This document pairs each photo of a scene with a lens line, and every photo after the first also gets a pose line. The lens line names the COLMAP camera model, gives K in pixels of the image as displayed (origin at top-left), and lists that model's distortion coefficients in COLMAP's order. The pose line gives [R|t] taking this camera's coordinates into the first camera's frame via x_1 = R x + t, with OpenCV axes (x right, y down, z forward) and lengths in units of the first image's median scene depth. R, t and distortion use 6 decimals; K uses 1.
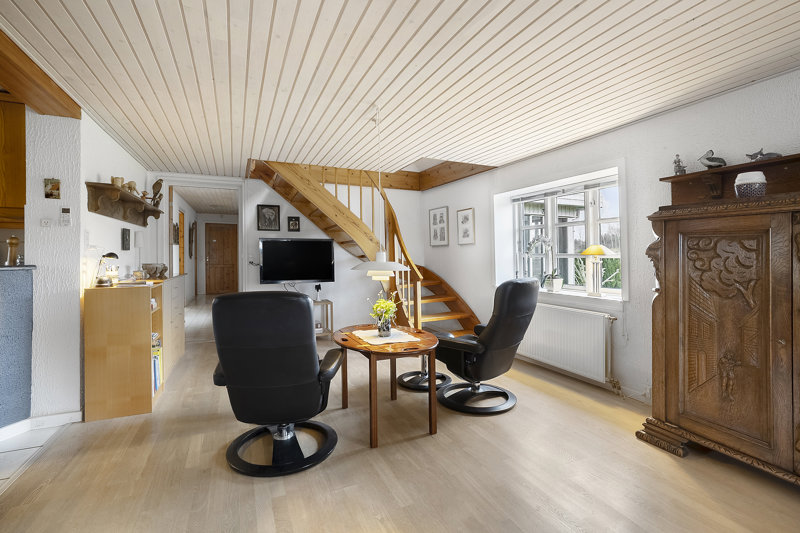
lens RADIAL K [[367.2, 0, 399.3], [0, 367.2, 253.2], [0, 0, 1]] dist [-0.002839, -0.000389]
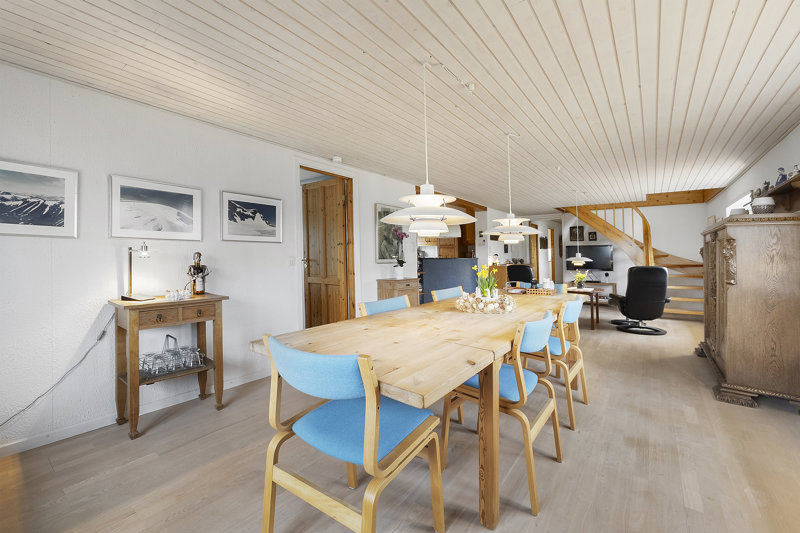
lens RADIAL K [[342.9, 0, 400.0], [0, 342.9, 266.5], [0, 0, 1]] dist [0.000145, -0.000007]
pose [[0.503037, 0.021192, -0.864005, 0.715314], [0.008060, 0.999541, 0.029209, 0.006912], [0.864227, -0.021657, 0.502635, -0.622864]]
